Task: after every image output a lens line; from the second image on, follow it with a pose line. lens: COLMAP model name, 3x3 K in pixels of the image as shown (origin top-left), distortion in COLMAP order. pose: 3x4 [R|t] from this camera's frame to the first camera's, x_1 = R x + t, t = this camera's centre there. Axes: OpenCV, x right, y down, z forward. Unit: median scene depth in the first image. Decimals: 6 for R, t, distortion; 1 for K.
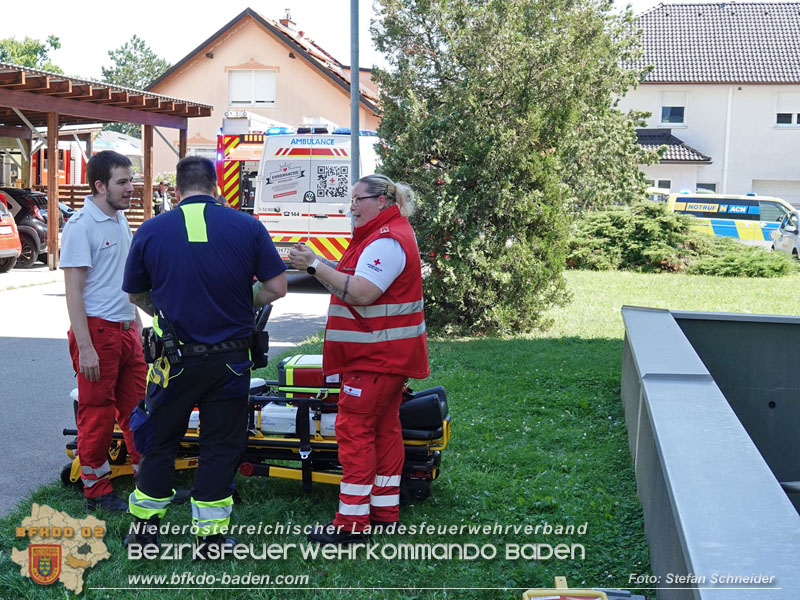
lens RADIAL K [[1243.4, 0, 337.6], [0, 1243.4, 324.5], [0, 0, 1]] dist [-0.054864, 0.000000]
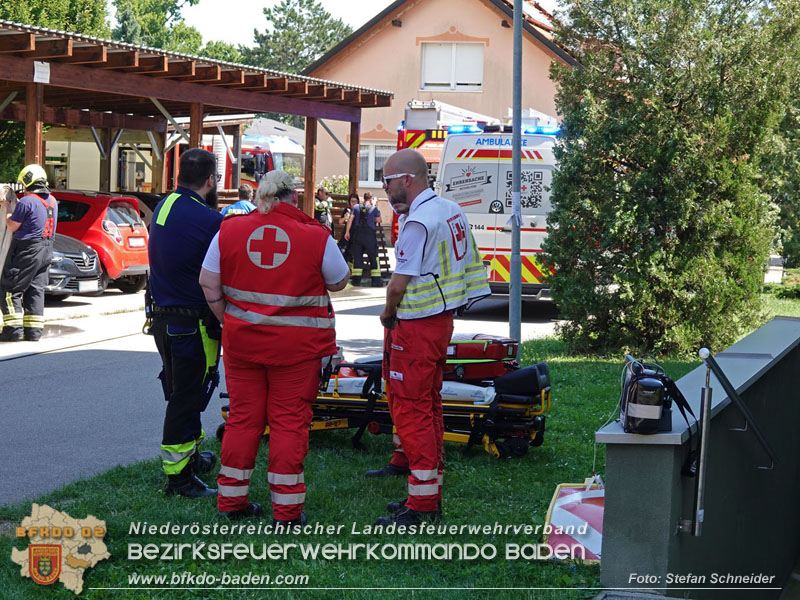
lens RADIAL K [[1782.2, 0, 399.9], [0, 1782.2, 299.7], [0, 0, 1]] dist [-0.159943, 0.000000]
pose [[0.994673, 0.019085, -0.101297, 0.035703], [-0.024515, 0.998313, -0.052635, 0.025064], [0.100122, 0.054838, 0.993463, -0.201969]]
